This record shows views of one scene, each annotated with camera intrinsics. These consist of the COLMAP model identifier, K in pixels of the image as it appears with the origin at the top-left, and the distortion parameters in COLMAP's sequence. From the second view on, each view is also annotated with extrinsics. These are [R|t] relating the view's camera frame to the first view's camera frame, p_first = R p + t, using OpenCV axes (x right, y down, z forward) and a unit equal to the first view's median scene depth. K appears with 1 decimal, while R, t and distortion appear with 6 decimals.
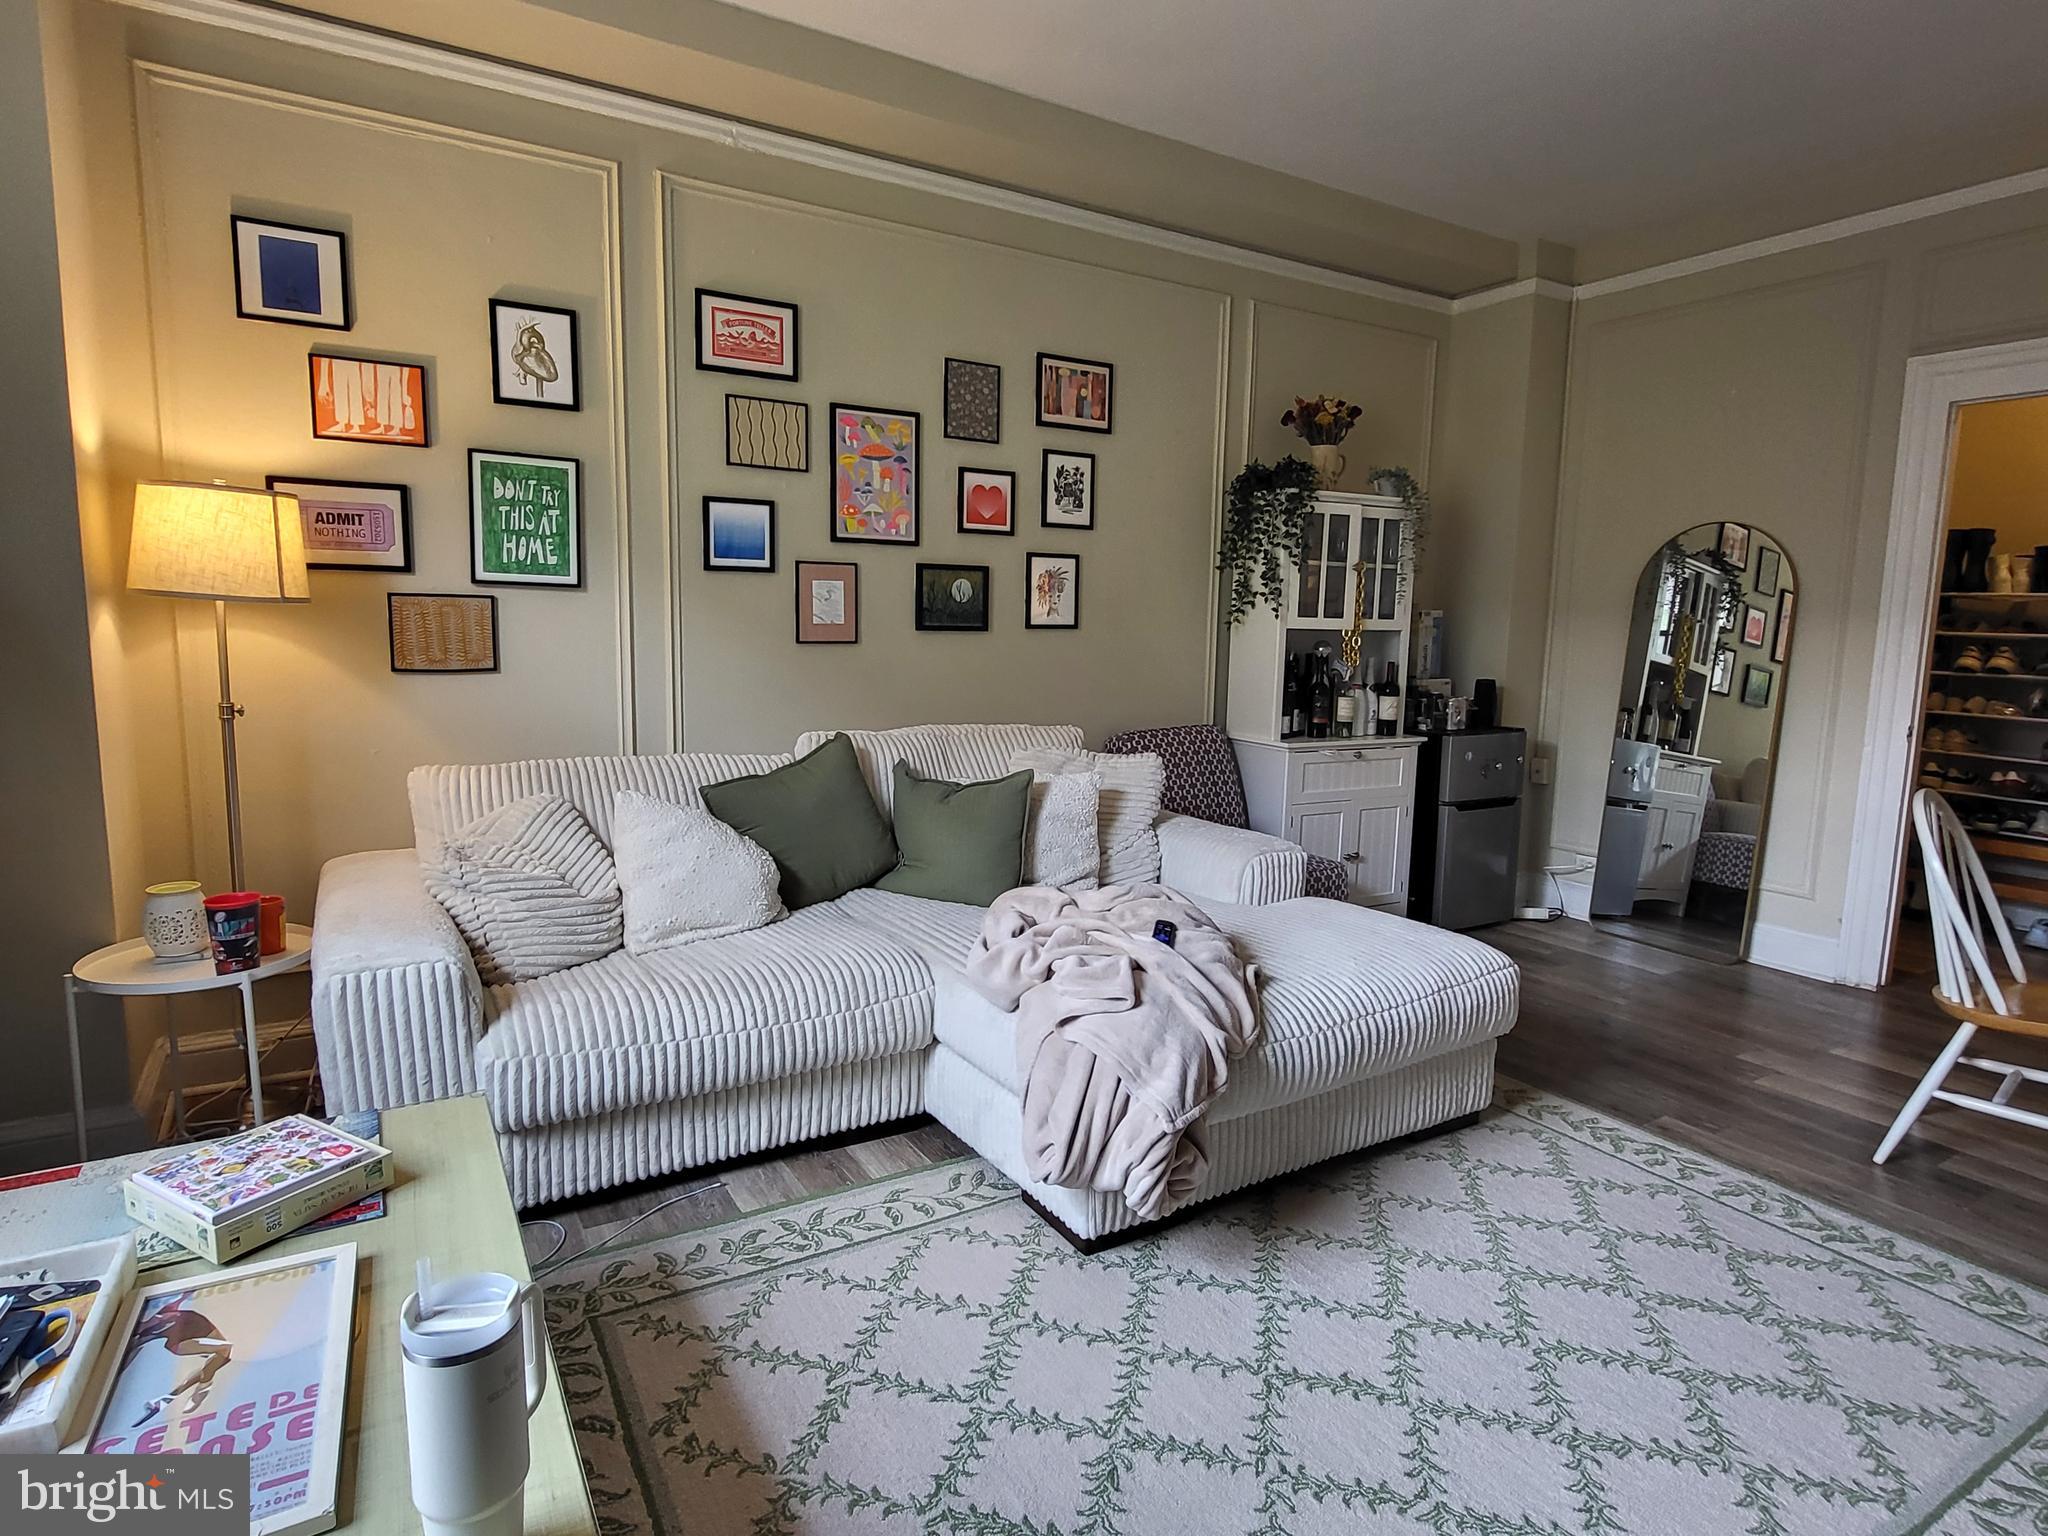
lens RADIAL K [[1117.3, 0, 1034.0], [0, 1117.3, 773.9], [0, 0, 1]] dist [0.004201, -0.000465]
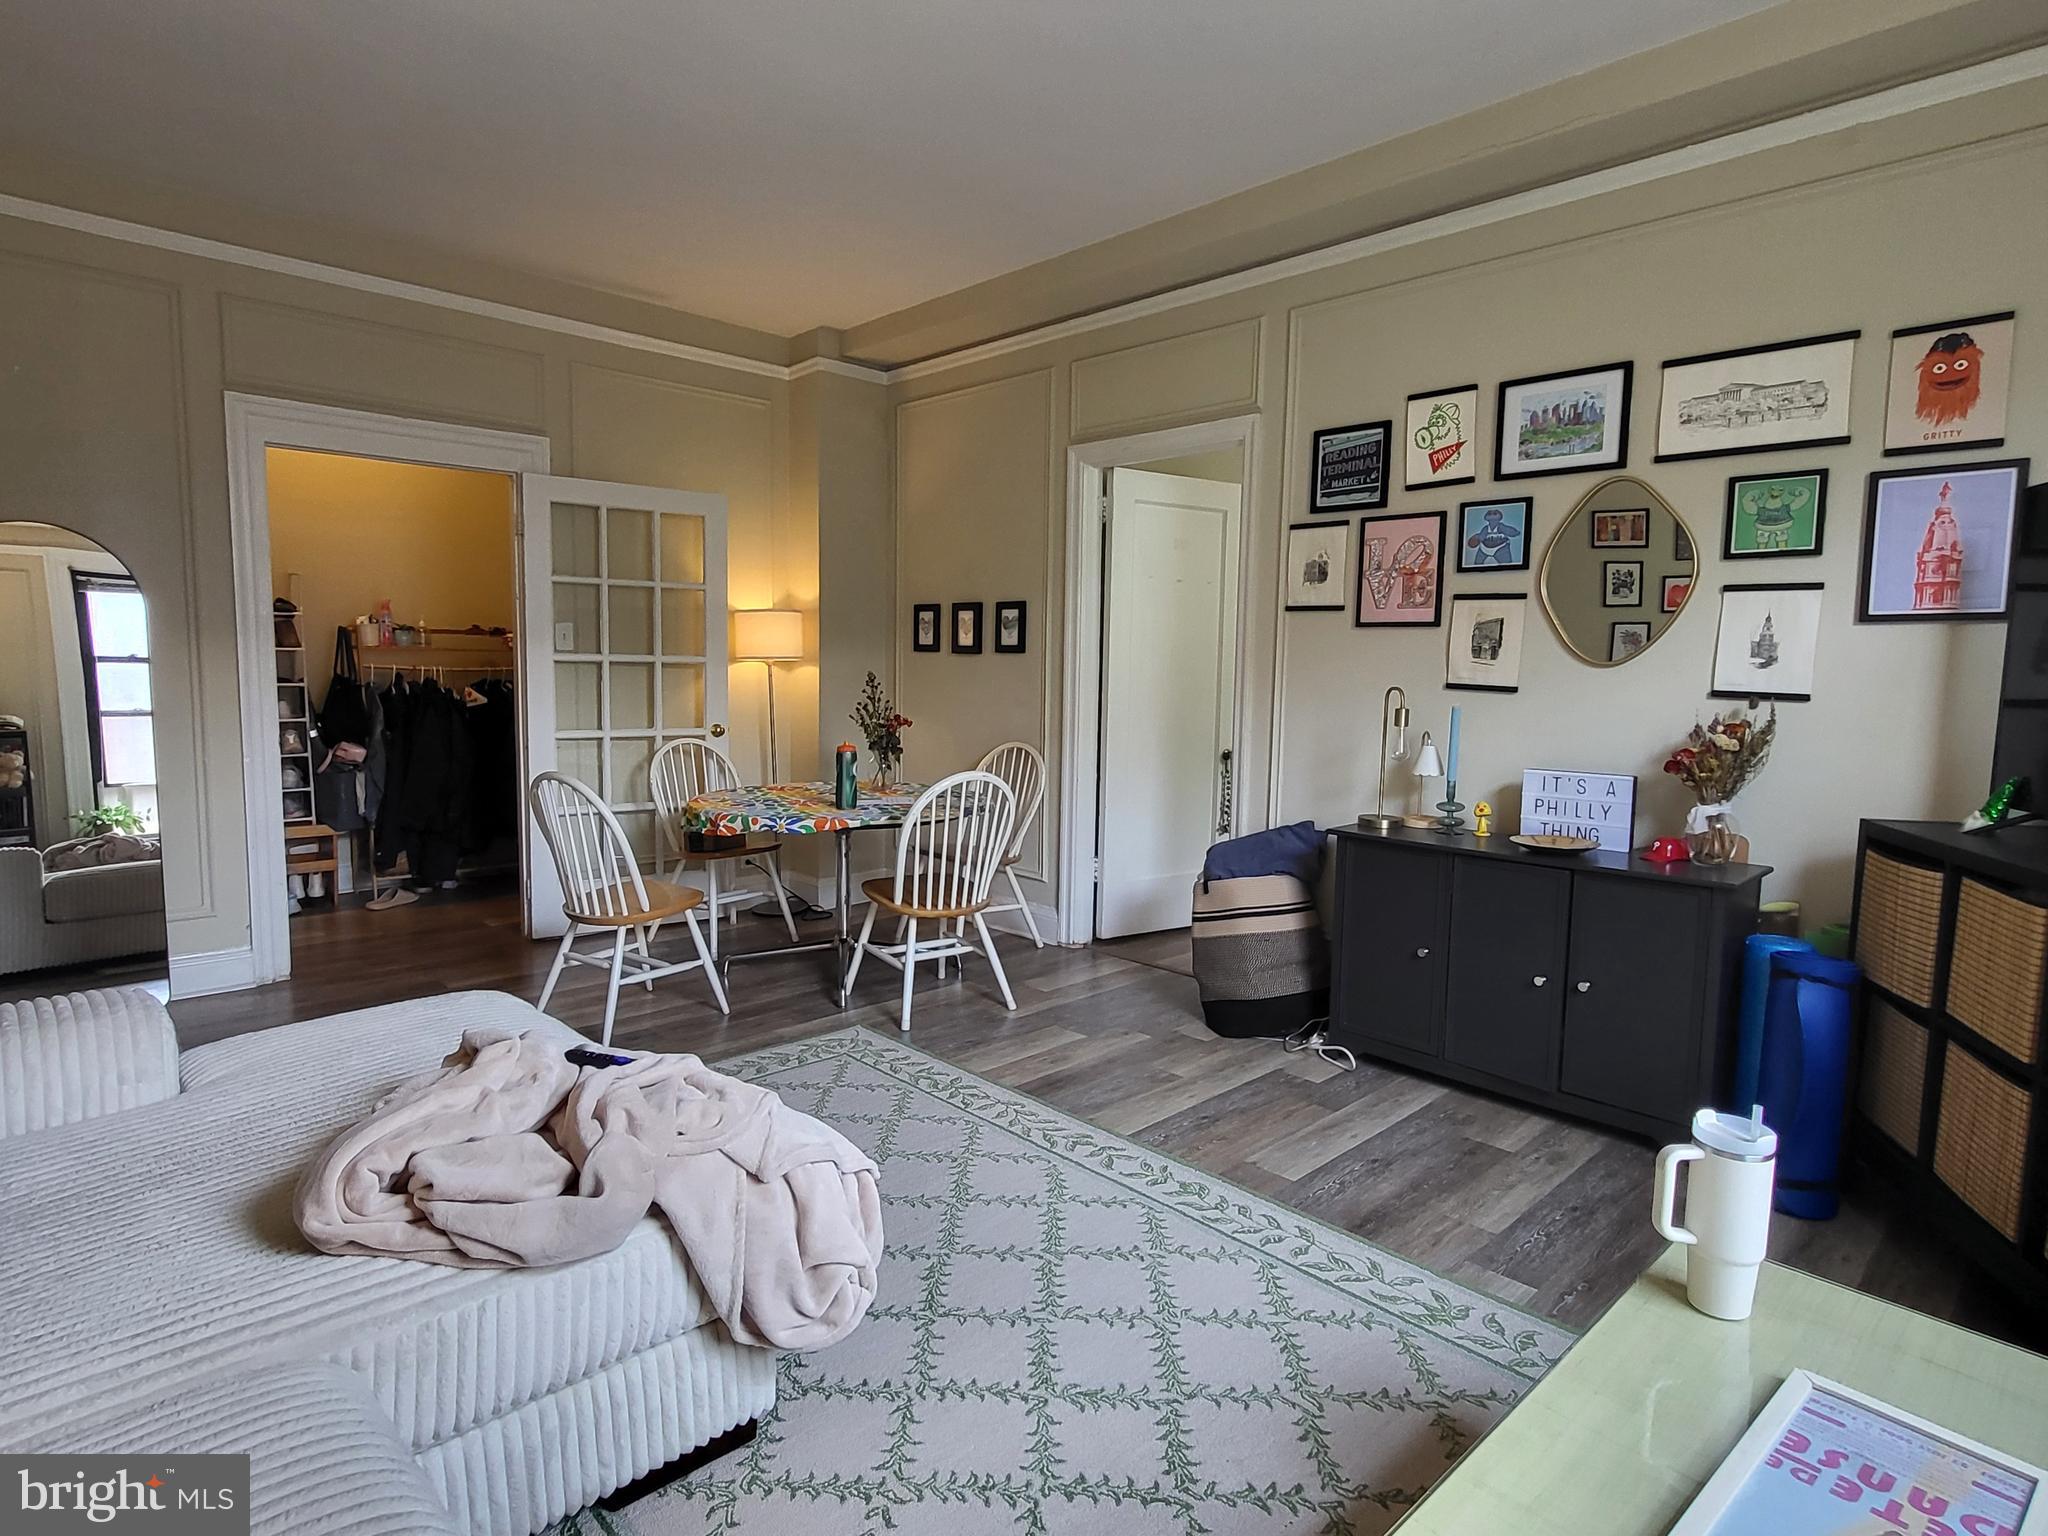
lens RADIAL K [[1117.3, 0, 1021.9], [0, 1117.3, 779.7], [0, 0, 1]] dist [0.004201, -0.000465]
pose [[-0.224448, -0.123516, 0.966627, -0.462751], [0.111141, 0.982218, 0.151314, -0.085269], [-0.968128, 0.141394, -0.206729, 0.592772]]
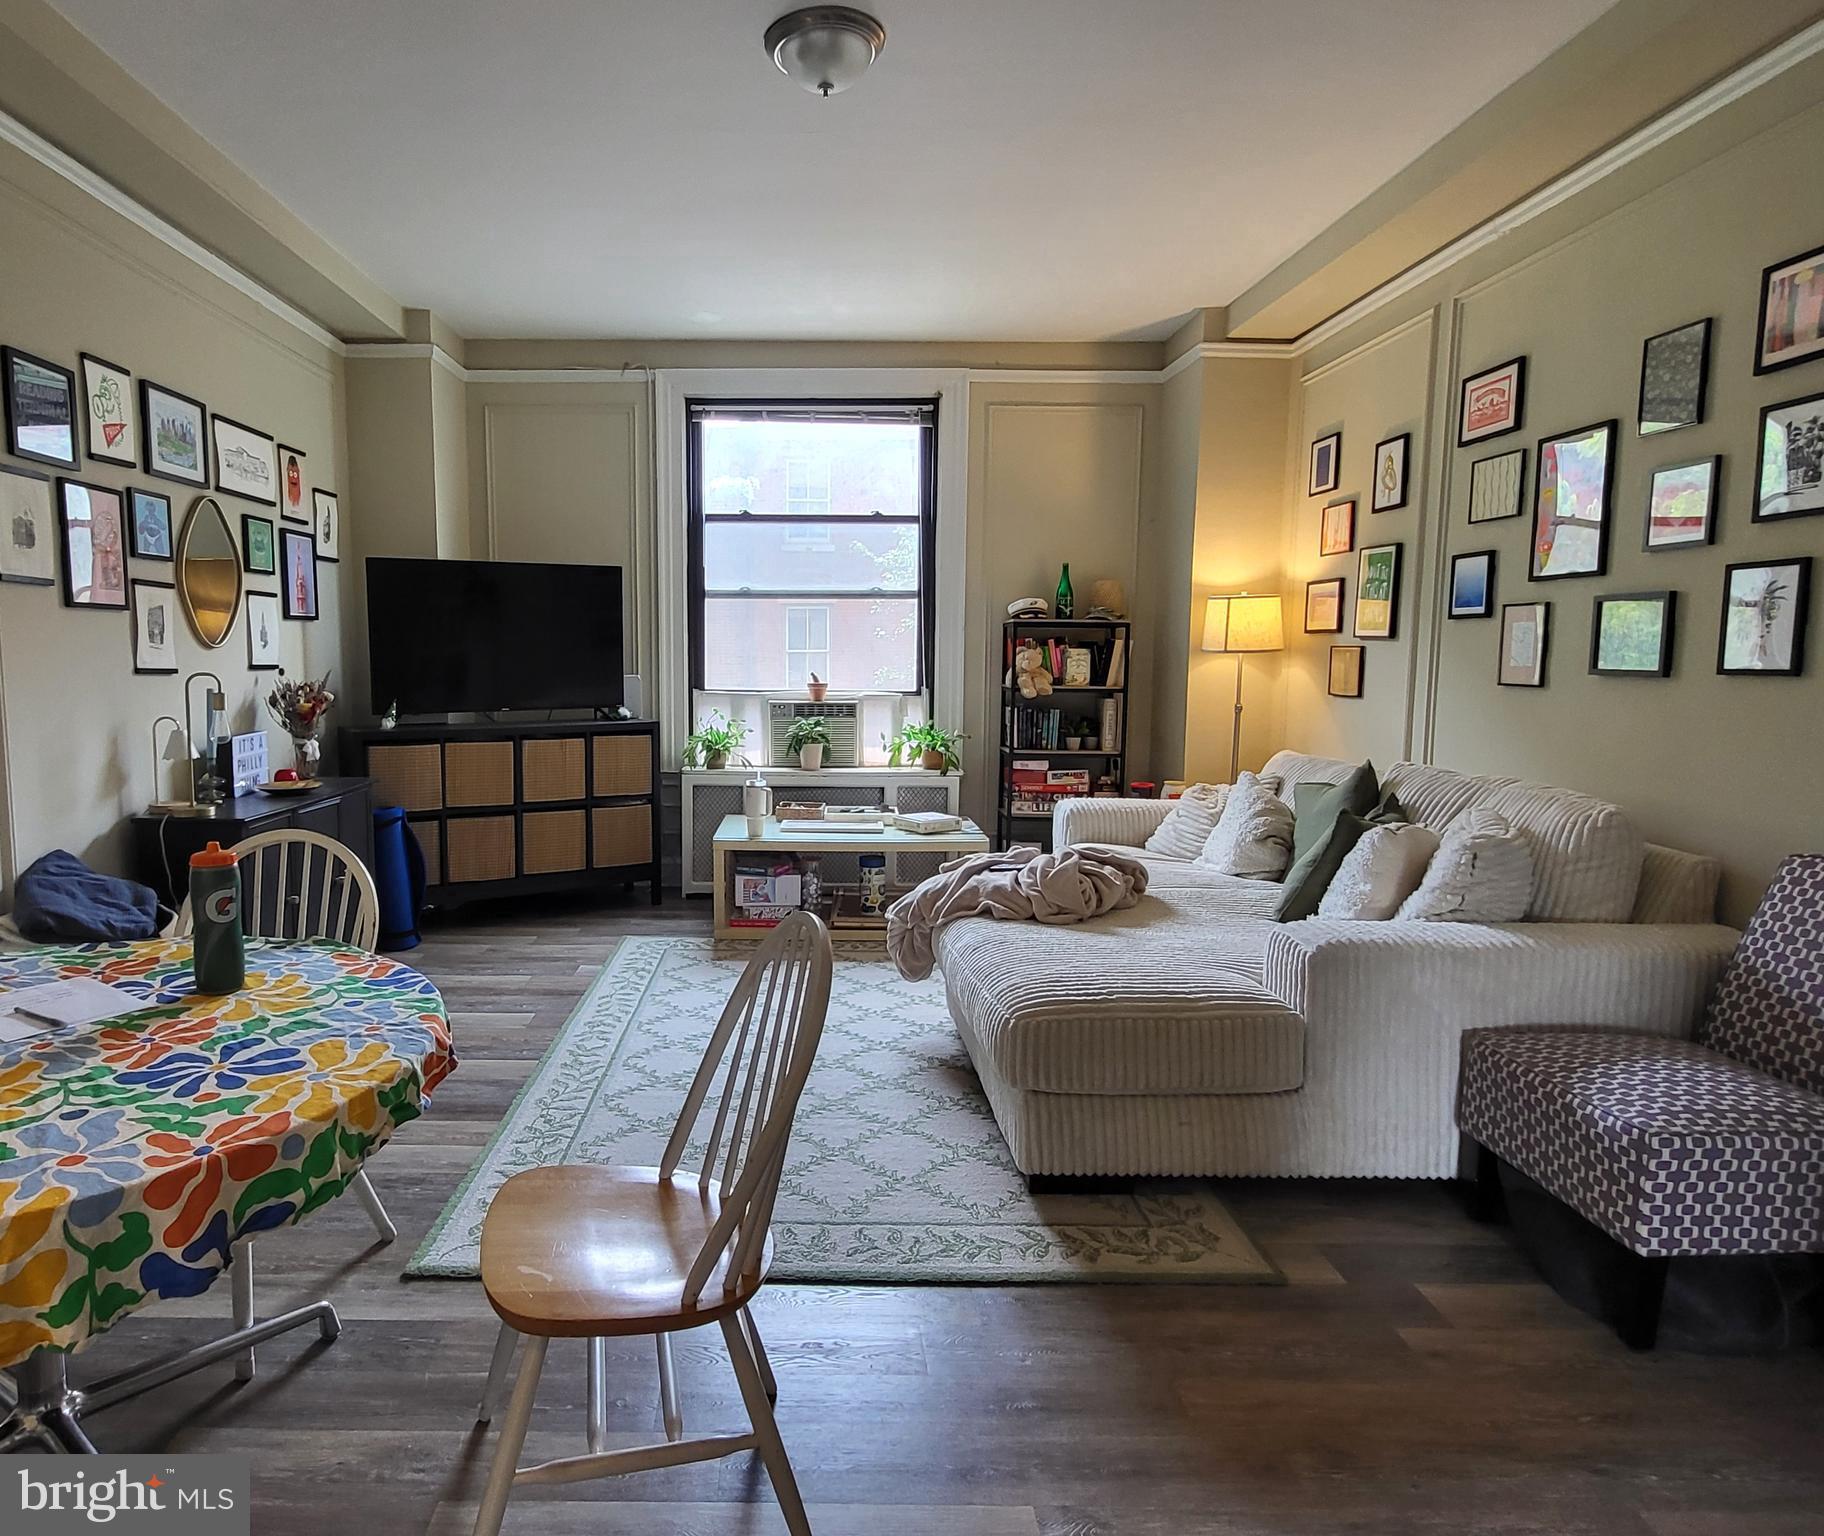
lens RADIAL K [[1084.3, 0, 913.1], [0, 1084.3, 758.5], [0, 0, 1]] dist [-0.004669, -0.000278]
pose [[-0.425129, 0.072225, -0.902246, 0.979949], [-0.137562, 0.980076, 0.143273, -0.128236], [0.894618, 0.185024, -0.406724, 1.009063]]
